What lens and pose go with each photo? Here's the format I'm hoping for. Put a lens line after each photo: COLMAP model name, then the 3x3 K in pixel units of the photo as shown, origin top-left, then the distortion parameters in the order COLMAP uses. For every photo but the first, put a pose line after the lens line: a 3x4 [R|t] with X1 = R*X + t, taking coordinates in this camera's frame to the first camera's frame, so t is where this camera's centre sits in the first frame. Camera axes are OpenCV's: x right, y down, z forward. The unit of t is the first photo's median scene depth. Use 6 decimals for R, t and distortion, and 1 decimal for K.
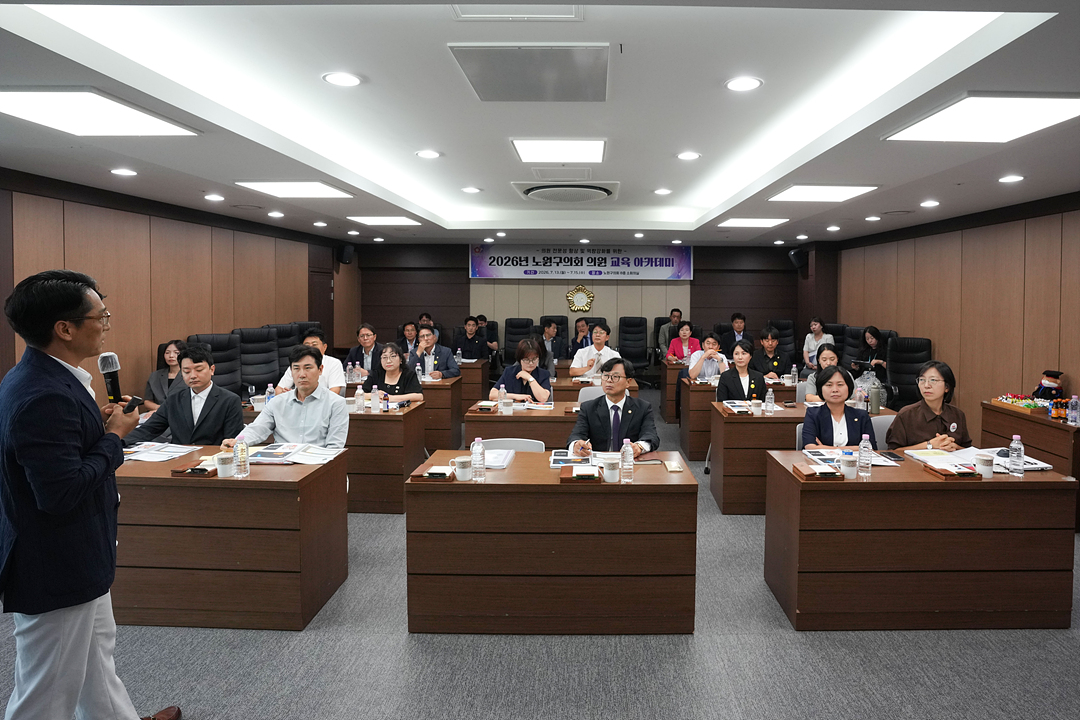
lens RADIAL K [[581.4, 0, 583.1], [0, 581.4, 306.4], [0, 0, 1]] dist [-0.061918, 0.026688]
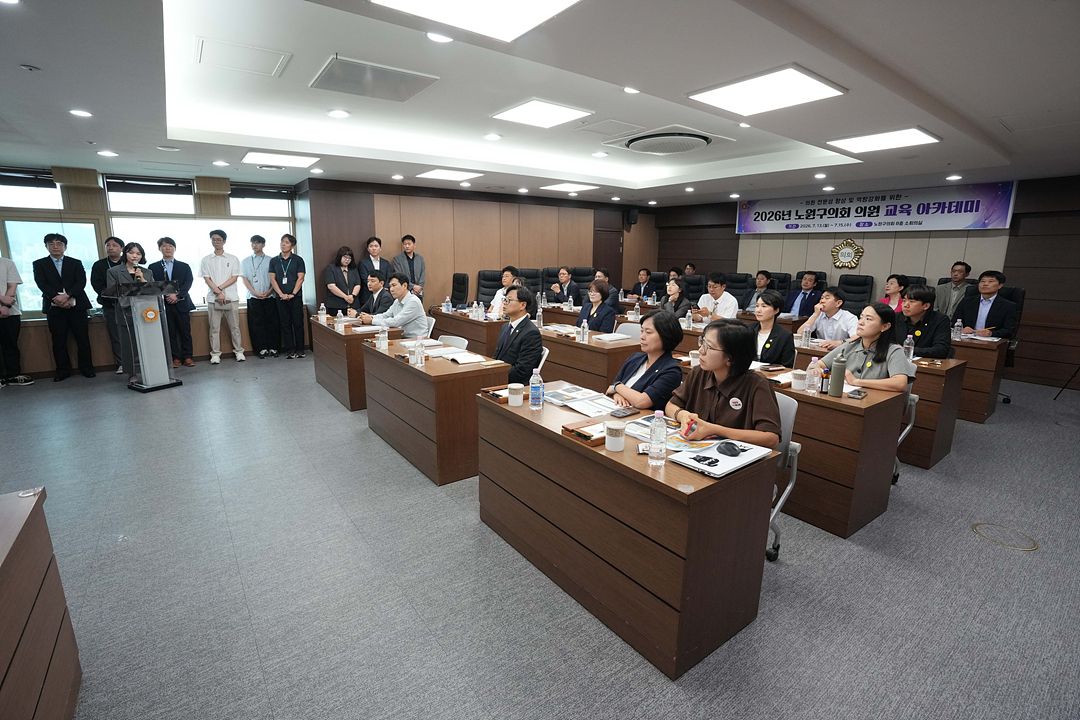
lens RADIAL K [[484.6, 0, 527.4], [0, 484.6, 352.5], [0, 0, 1]] dist [-0.062895, 0.023835]
pose [[0.590350, 0.160803, -0.790968, 0.439300], [-0.020739, 0.982652, 0.184293, 0.017924], [0.806881, -0.092394, 0.583443, 0.199147]]
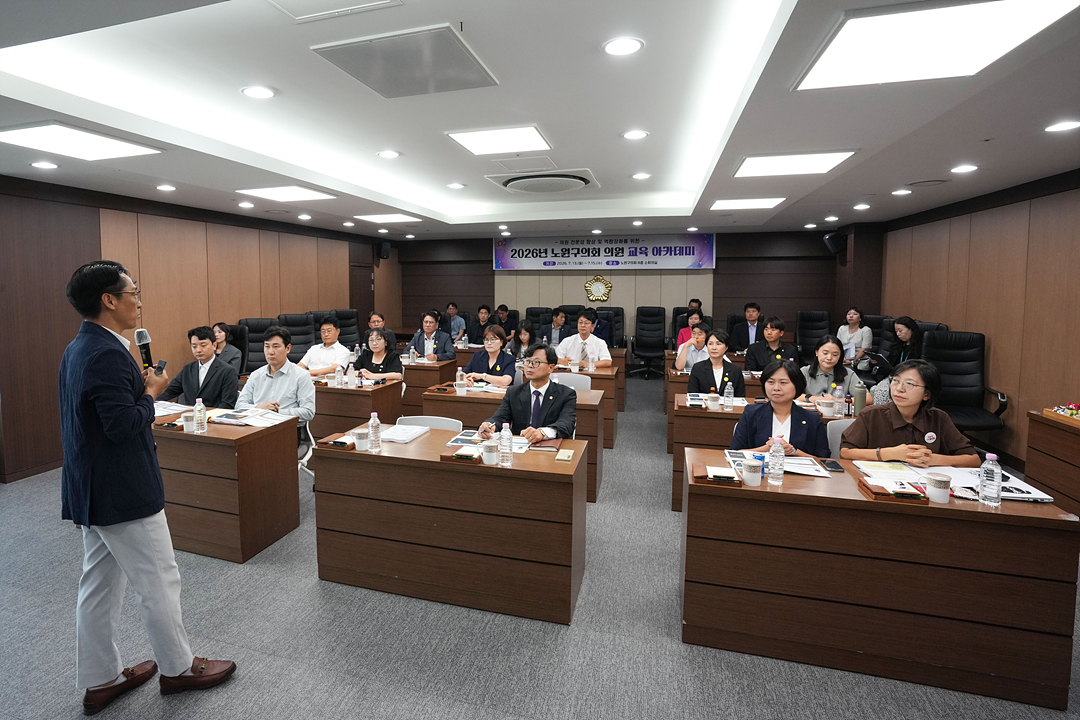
lens RADIAL K [[544.0, 0, 481.0], [0, 544.0, 321.6], [0, 0, 1]] dist [-0.063658, 0.025636]
pose [[0.952468, 0.012343, -0.304387, 0.125618], [0.000609, 0.999100, 0.042419, 0.005619], [0.304637, -0.040589, 0.951603, 0.040513]]
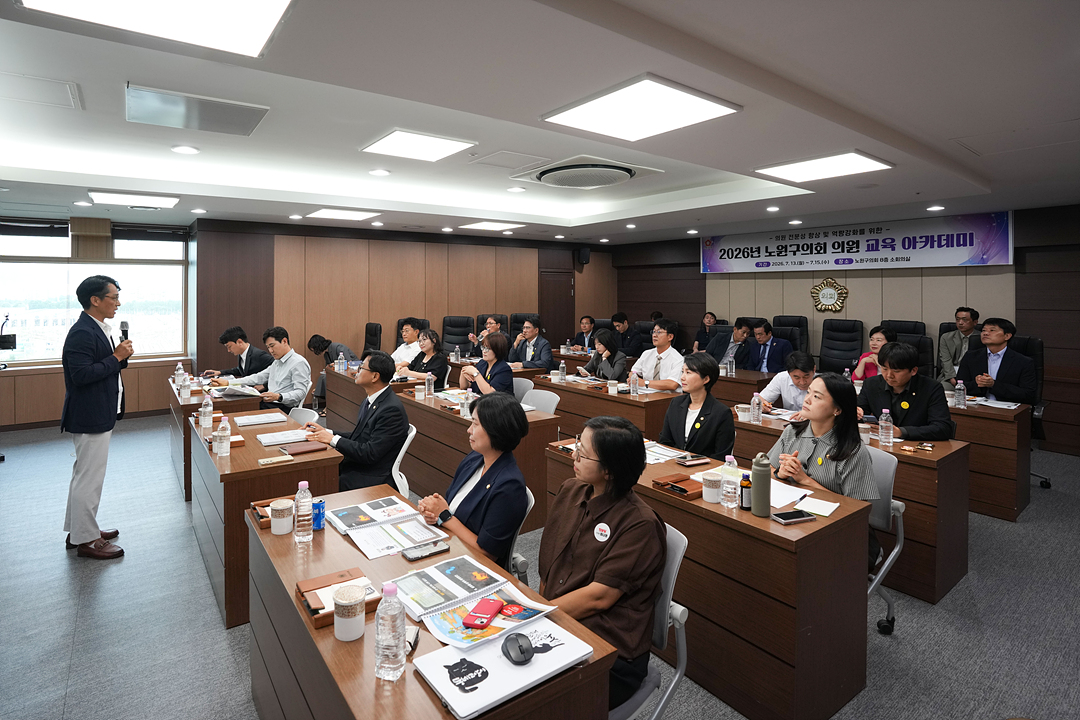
lens RADIAL K [[533.8, 0, 488.7], [0, 533.8, 299.1], [0, 0, 1]] dist [-0.062887, 0.022370]
pose [[0.565514, 0.005766, -0.824718, 0.442941], [-0.015296, 0.999877, -0.003498, 0.001627], [0.824597, 0.014593, 0.565533, 0.317179]]
